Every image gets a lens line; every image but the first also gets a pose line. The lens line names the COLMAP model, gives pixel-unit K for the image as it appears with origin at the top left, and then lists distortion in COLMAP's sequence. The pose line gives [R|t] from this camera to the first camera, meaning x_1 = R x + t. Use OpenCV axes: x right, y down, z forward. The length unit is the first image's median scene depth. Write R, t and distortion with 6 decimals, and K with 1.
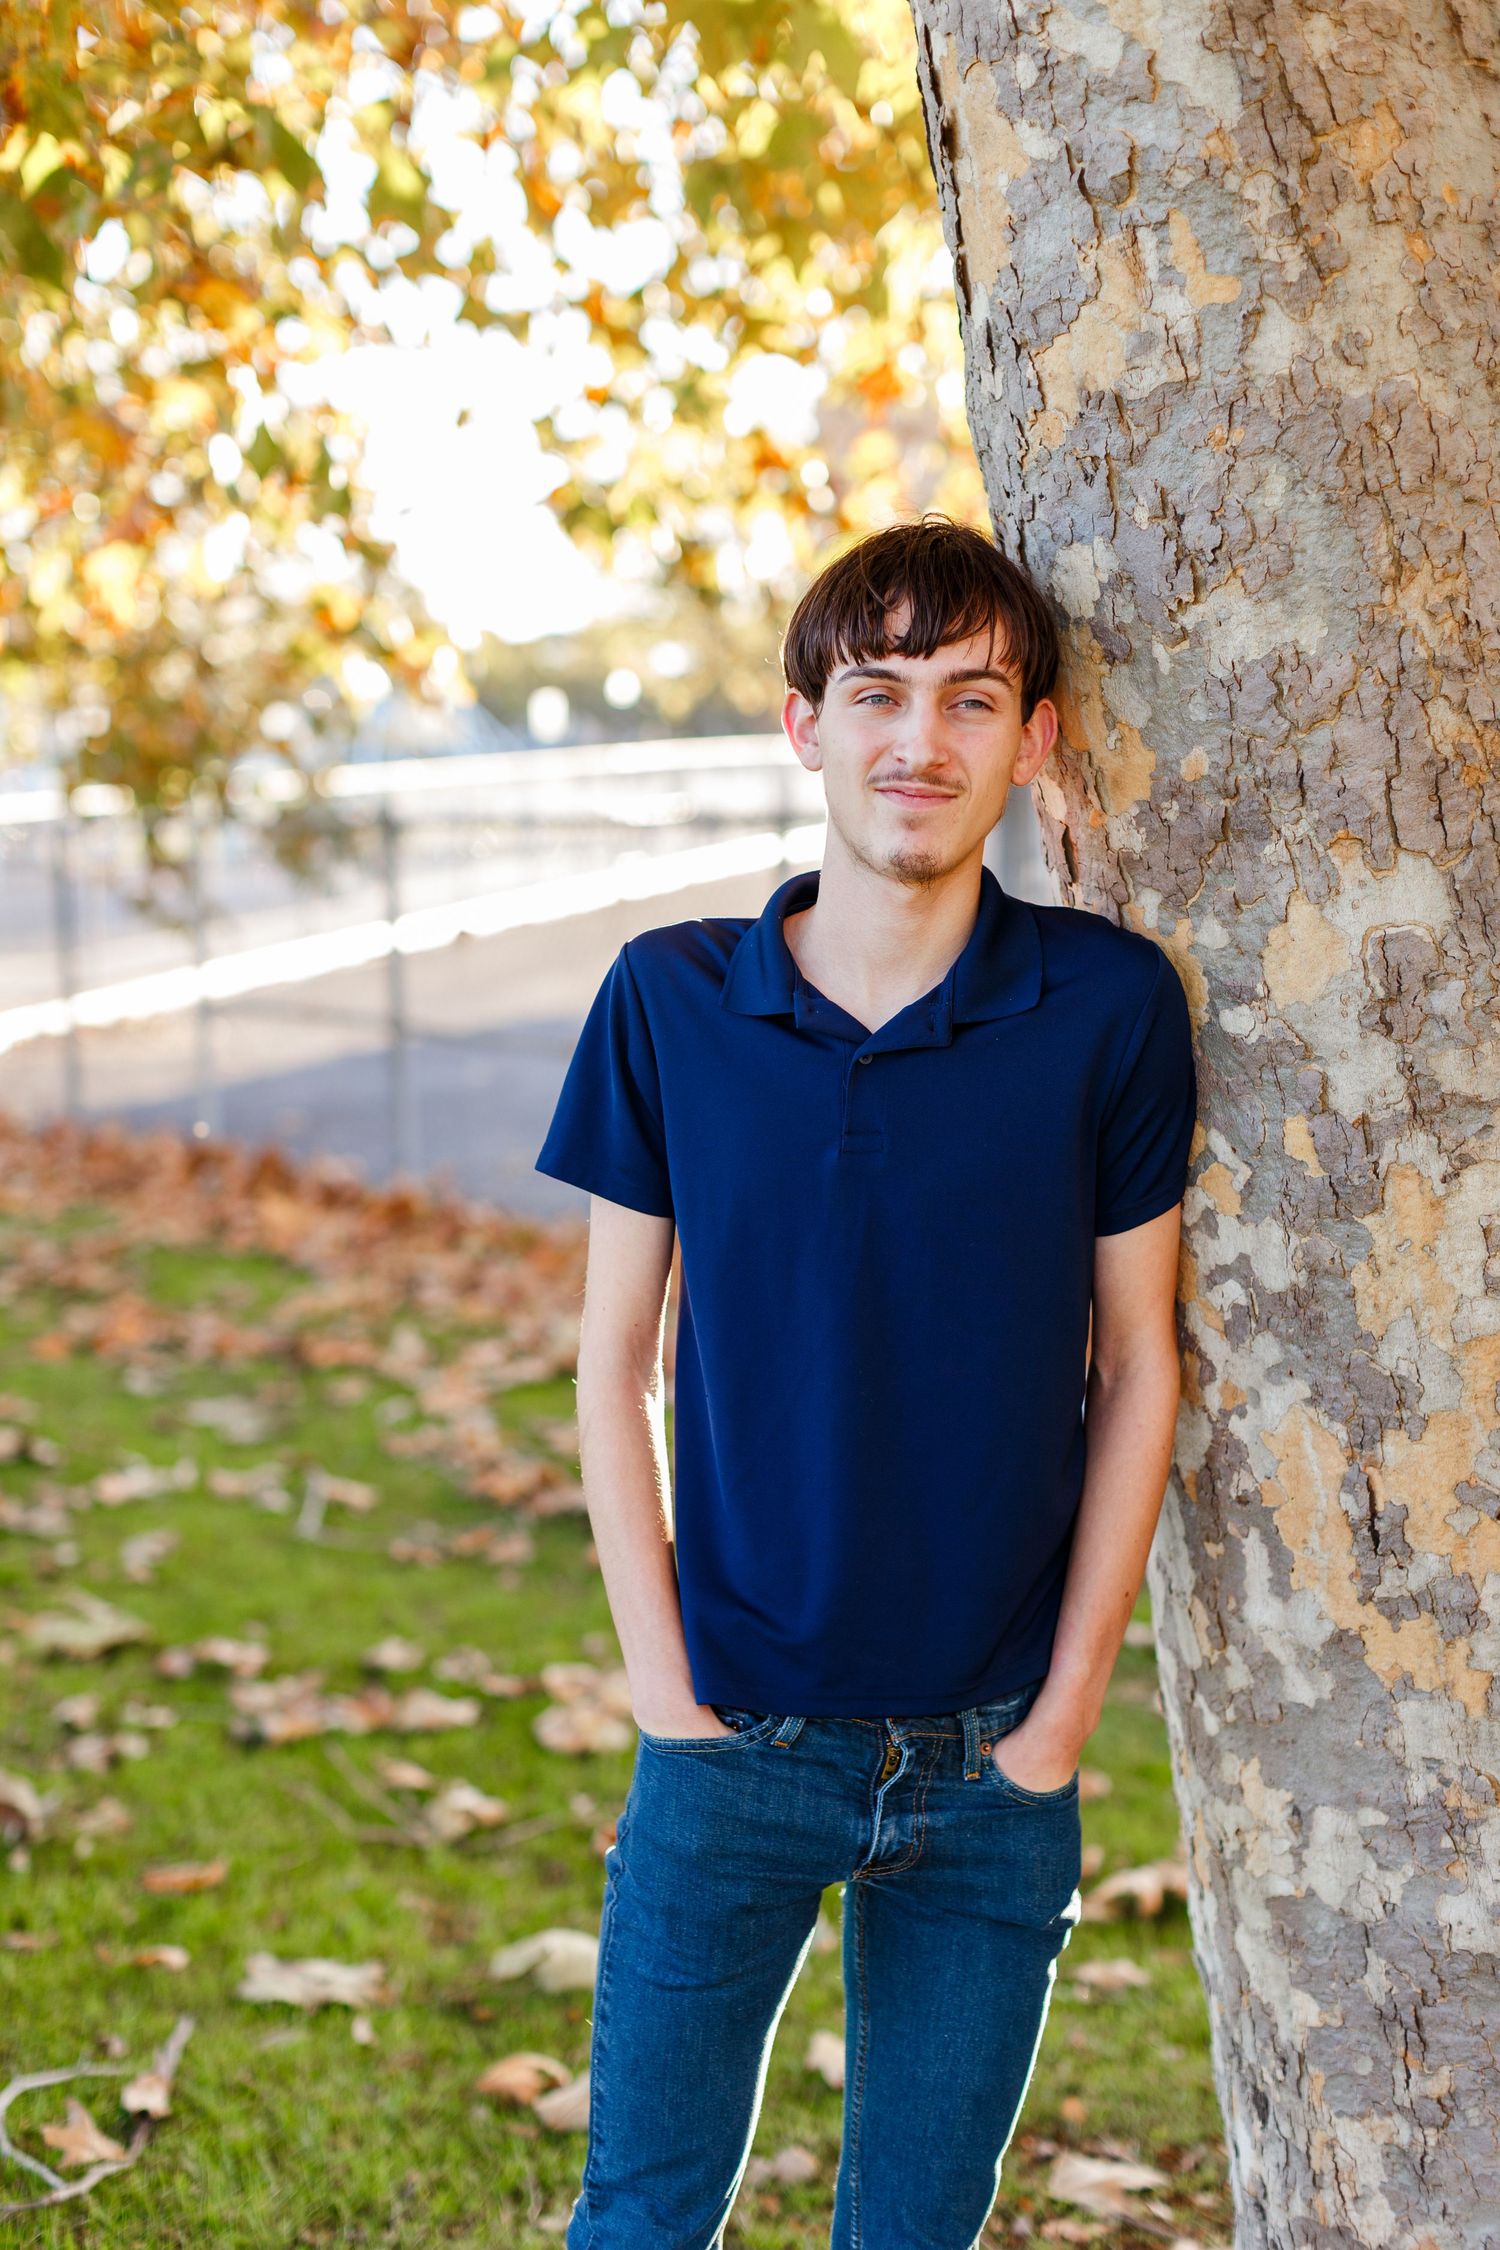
lens RADIAL K [[3301.5, 0, 737.8], [0, 3301.5, 1123.2], [0, 0, 1]] dist [0.027062, 0.000000]
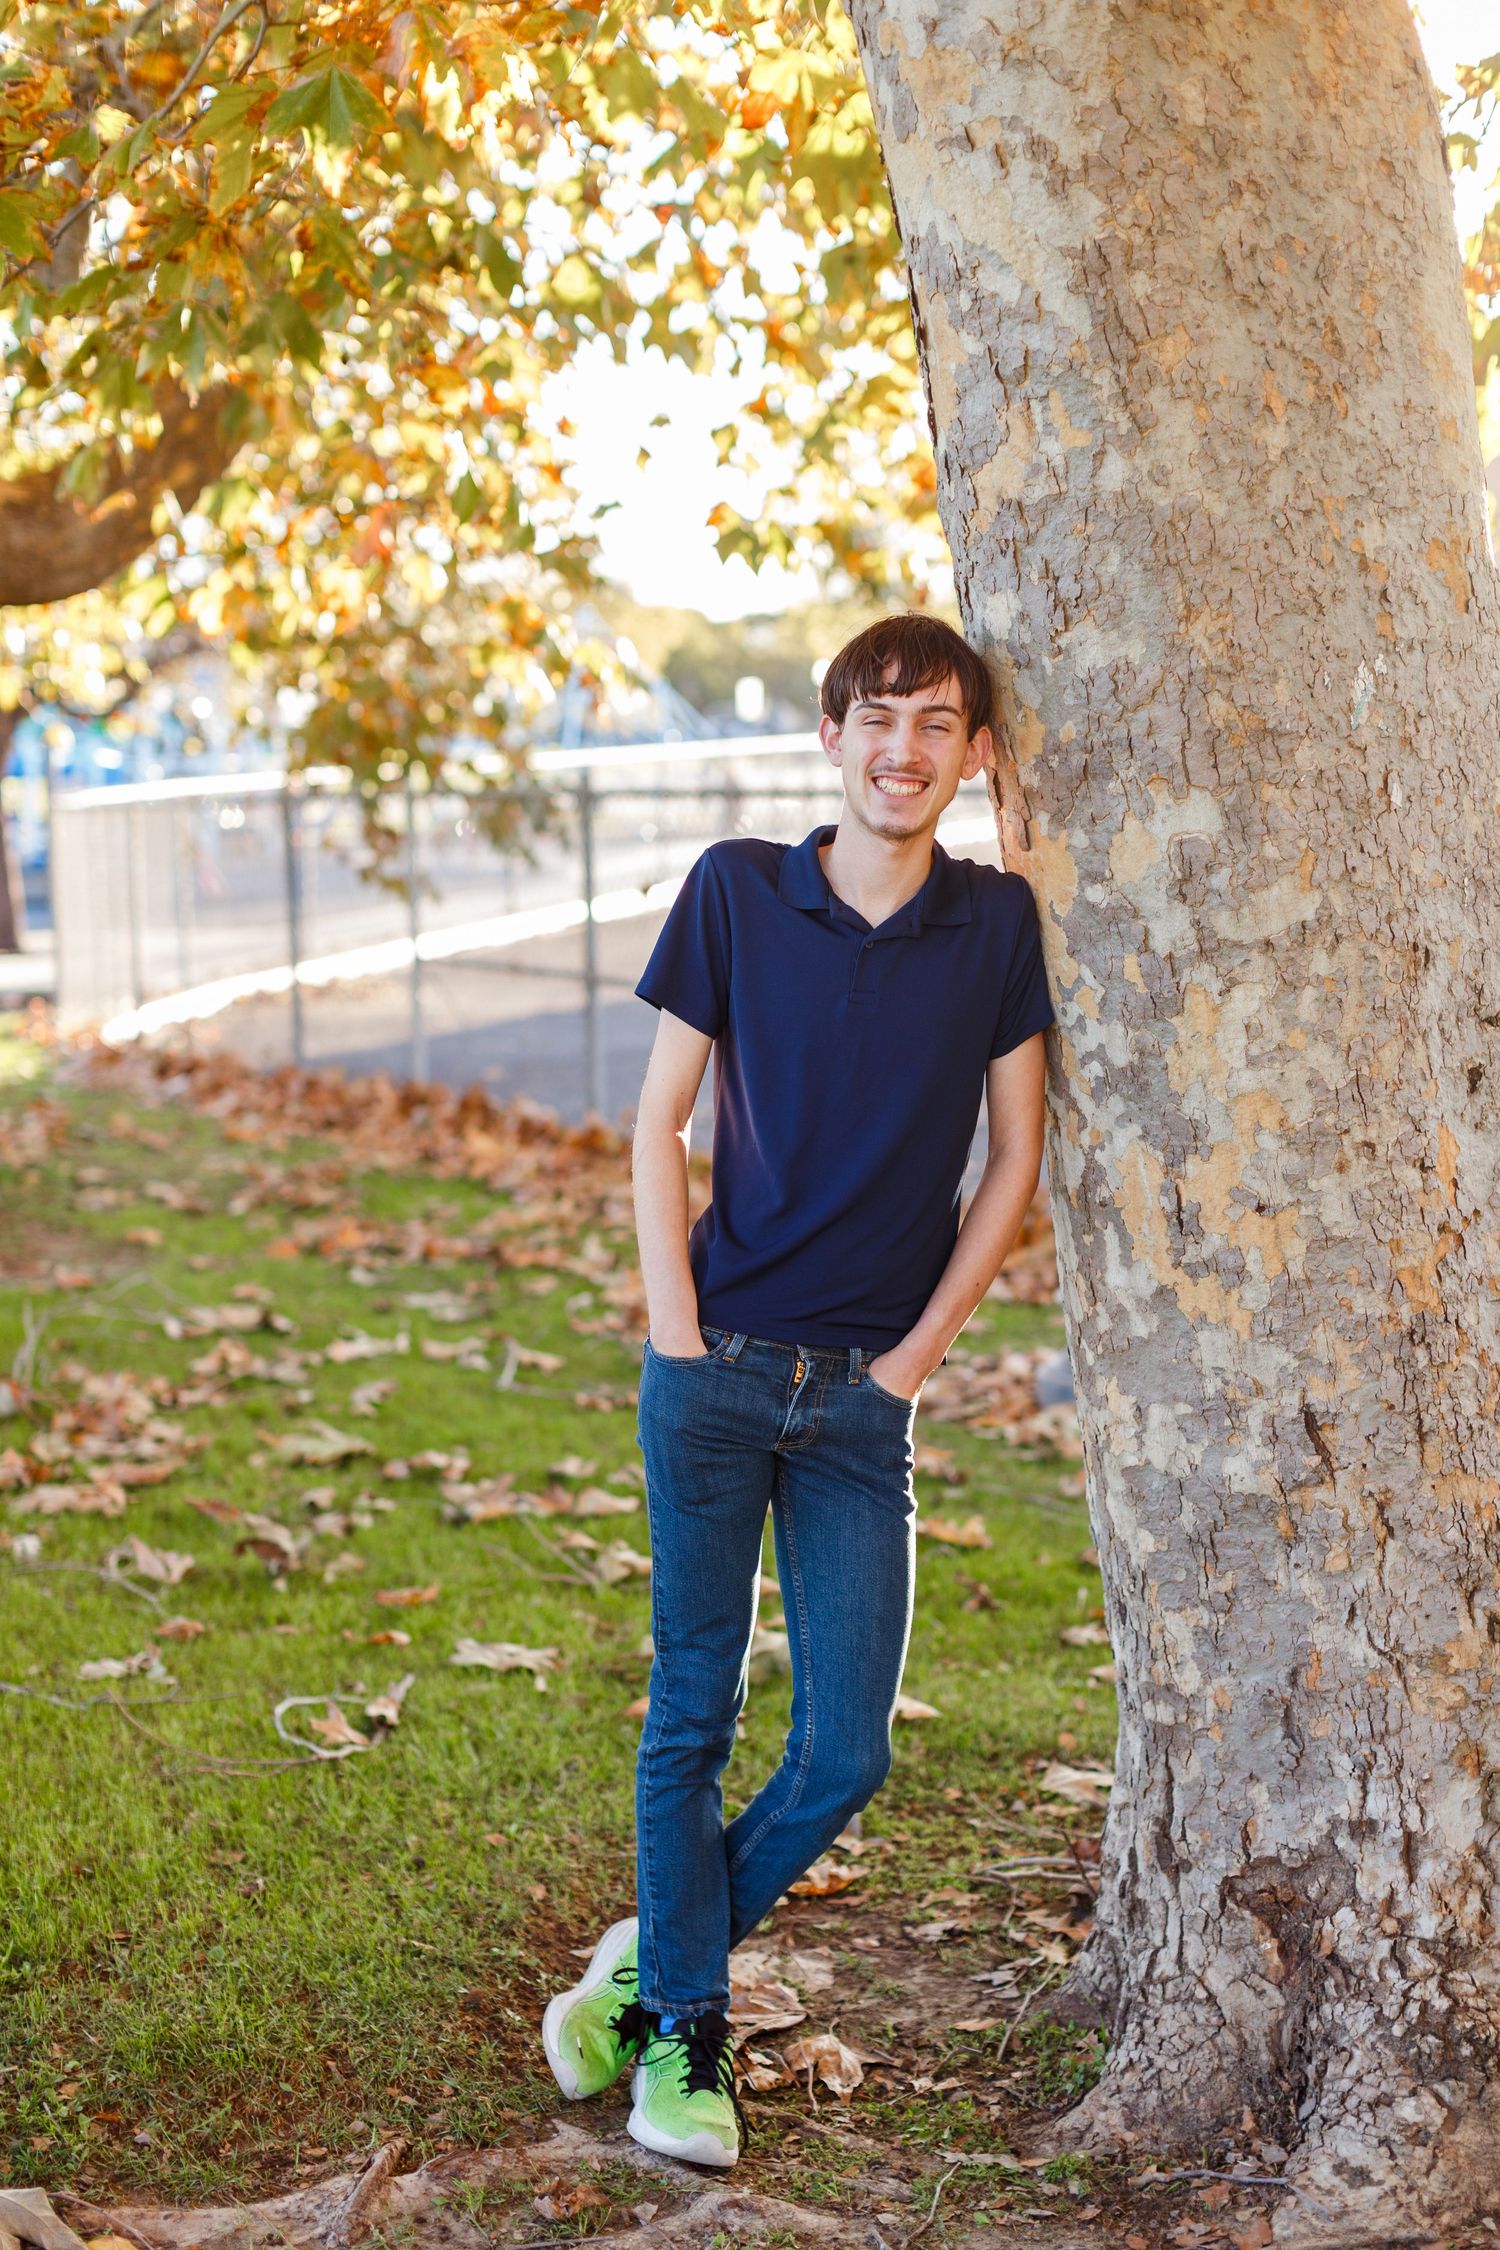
lens RADIAL K [[3301.5, 0, 739.7], [0, 3301.5, 1121.4], [0, 0, 1]] dist [0.027062, 0.000000]
pose [[0.998111, 0.015728, -0.059382, 0.074575], [-0.015524, 0.999872, 0.003899, 0.072599], [0.059435, -0.002969, 0.998228, -0.577736]]
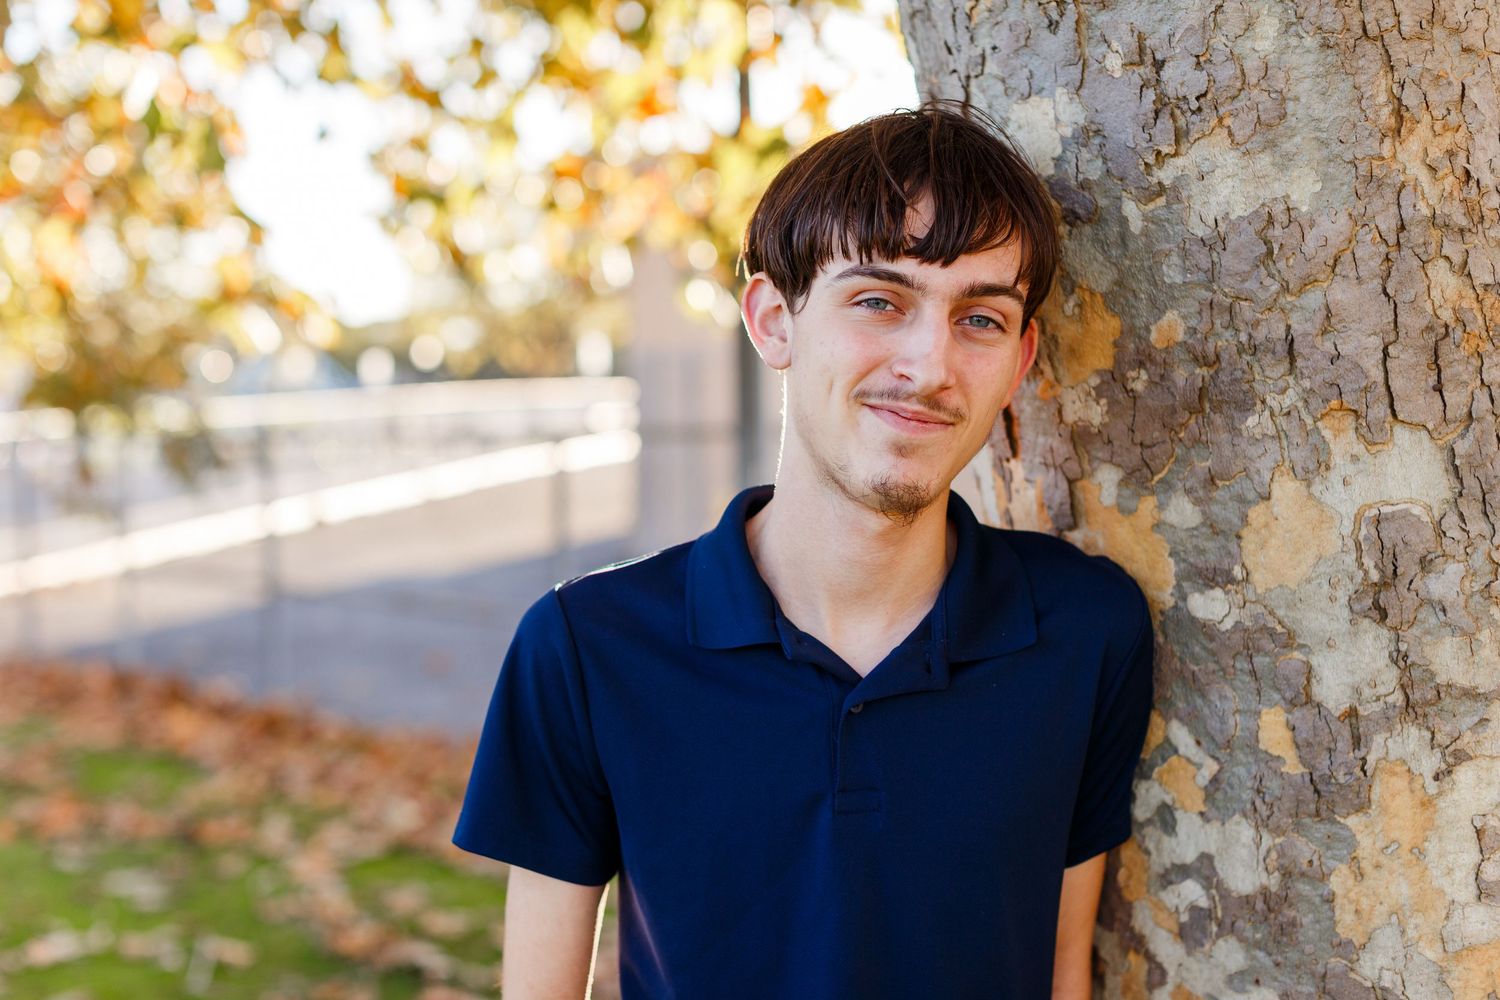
lens RADIAL K [[2201.0, 0, 750.1], [0, 2201.0, 491.2], [0, 0, 1]] dist [0.027062, 0.000000]
pose [[0.993682, 0.004033, 0.112163, -0.045984], [0.003848, 0.997542, -0.069963, -0.019541], [-0.112169, 0.069953, 0.991224, 0.383707]]
